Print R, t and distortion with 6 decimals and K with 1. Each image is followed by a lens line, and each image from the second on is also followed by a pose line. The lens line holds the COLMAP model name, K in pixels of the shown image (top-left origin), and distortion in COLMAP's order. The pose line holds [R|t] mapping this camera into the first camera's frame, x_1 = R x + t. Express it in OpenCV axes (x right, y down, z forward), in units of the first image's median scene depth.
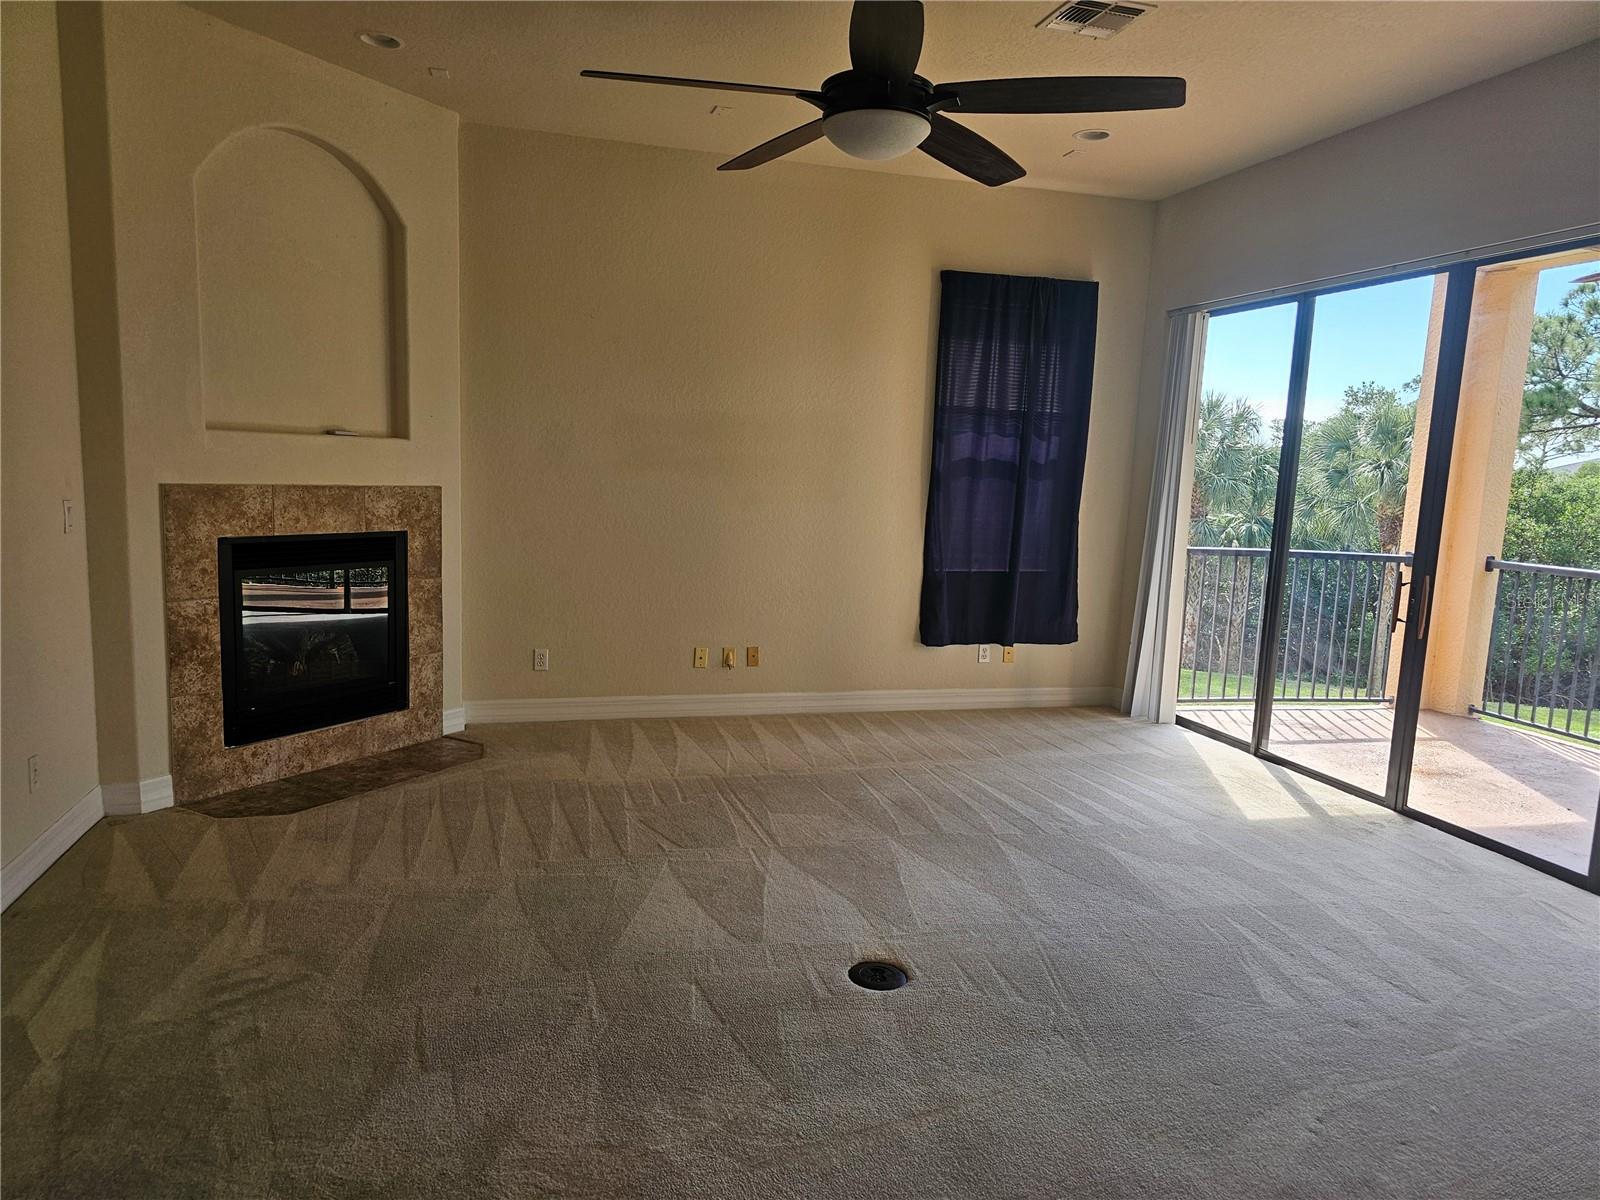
lens RADIAL K [[1080.8, 0, 804.4], [0, 1080.8, 623.5], [0, 0, 1]] dist [0.054179, -0.046705]
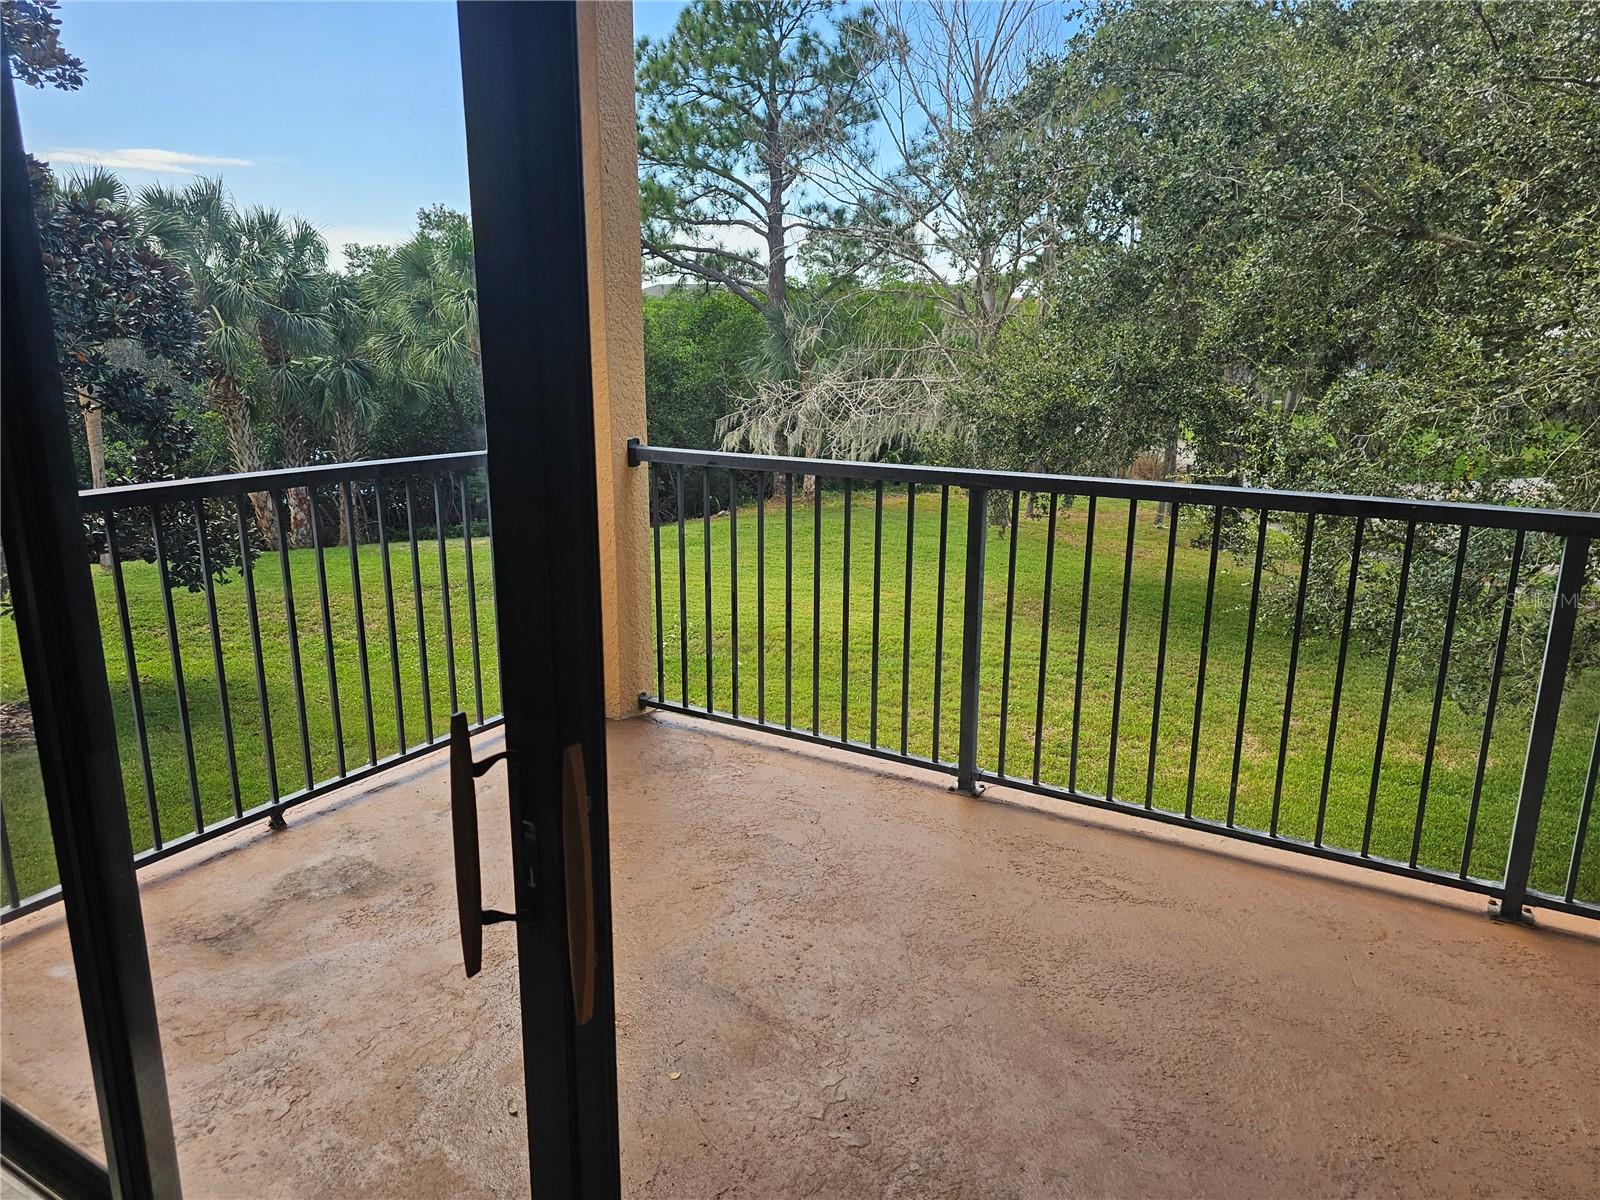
lens RADIAL K [[1080.8, 0, 800.1], [0, 1080.8, 599.3], [0, 0, 1]] dist [0.054179, -0.046705]
pose [[0.723170, -0.203743, 0.659934, 0.296020], [0.121745, 0.978142, 0.168573, -0.063769], [-0.679855, -0.041563, 0.732168, 0.516517]]
